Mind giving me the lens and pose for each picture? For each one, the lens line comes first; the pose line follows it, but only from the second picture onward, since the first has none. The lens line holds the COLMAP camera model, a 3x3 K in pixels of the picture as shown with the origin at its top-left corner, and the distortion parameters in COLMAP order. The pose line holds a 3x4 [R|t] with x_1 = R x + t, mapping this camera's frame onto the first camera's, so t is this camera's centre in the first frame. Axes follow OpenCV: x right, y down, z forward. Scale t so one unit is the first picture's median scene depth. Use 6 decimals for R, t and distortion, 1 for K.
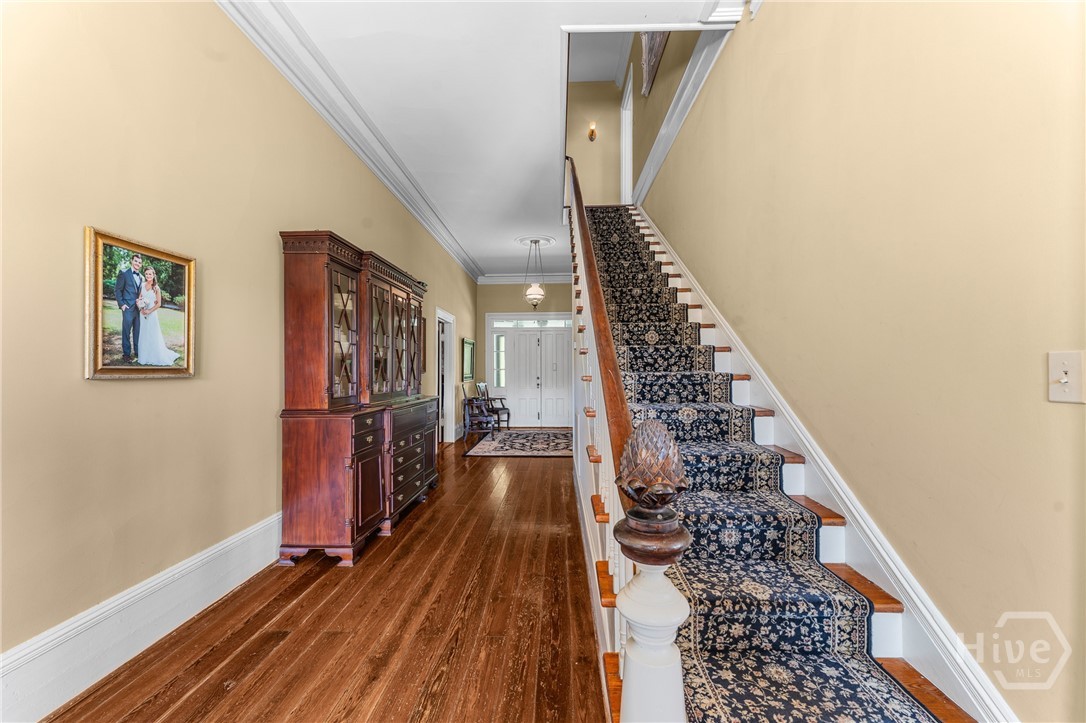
lens RADIAL K [[438.7, 0, 543.9], [0, 438.7, 365.4], [0, 0, 1]] dist [0.004762, 0.000236]
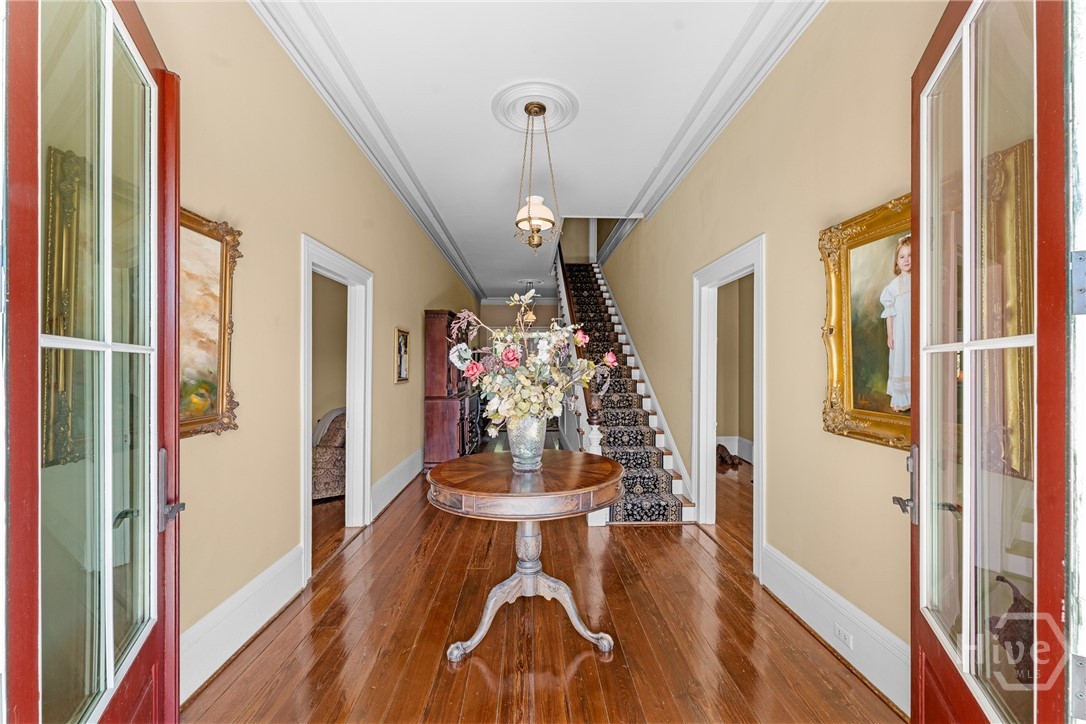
lens RADIAL K [[438.7, 0, 542.9], [0, 438.7, 360.2], [0, 0, 1]] dist [0.004762, 0.000236]
pose [[0.997566, 0.002183, 0.069695, -0.281389], [-0.002652, 0.999974, 0.006639, -0.126555], [-0.069679, -0.006808, 0.997546, -1.601120]]
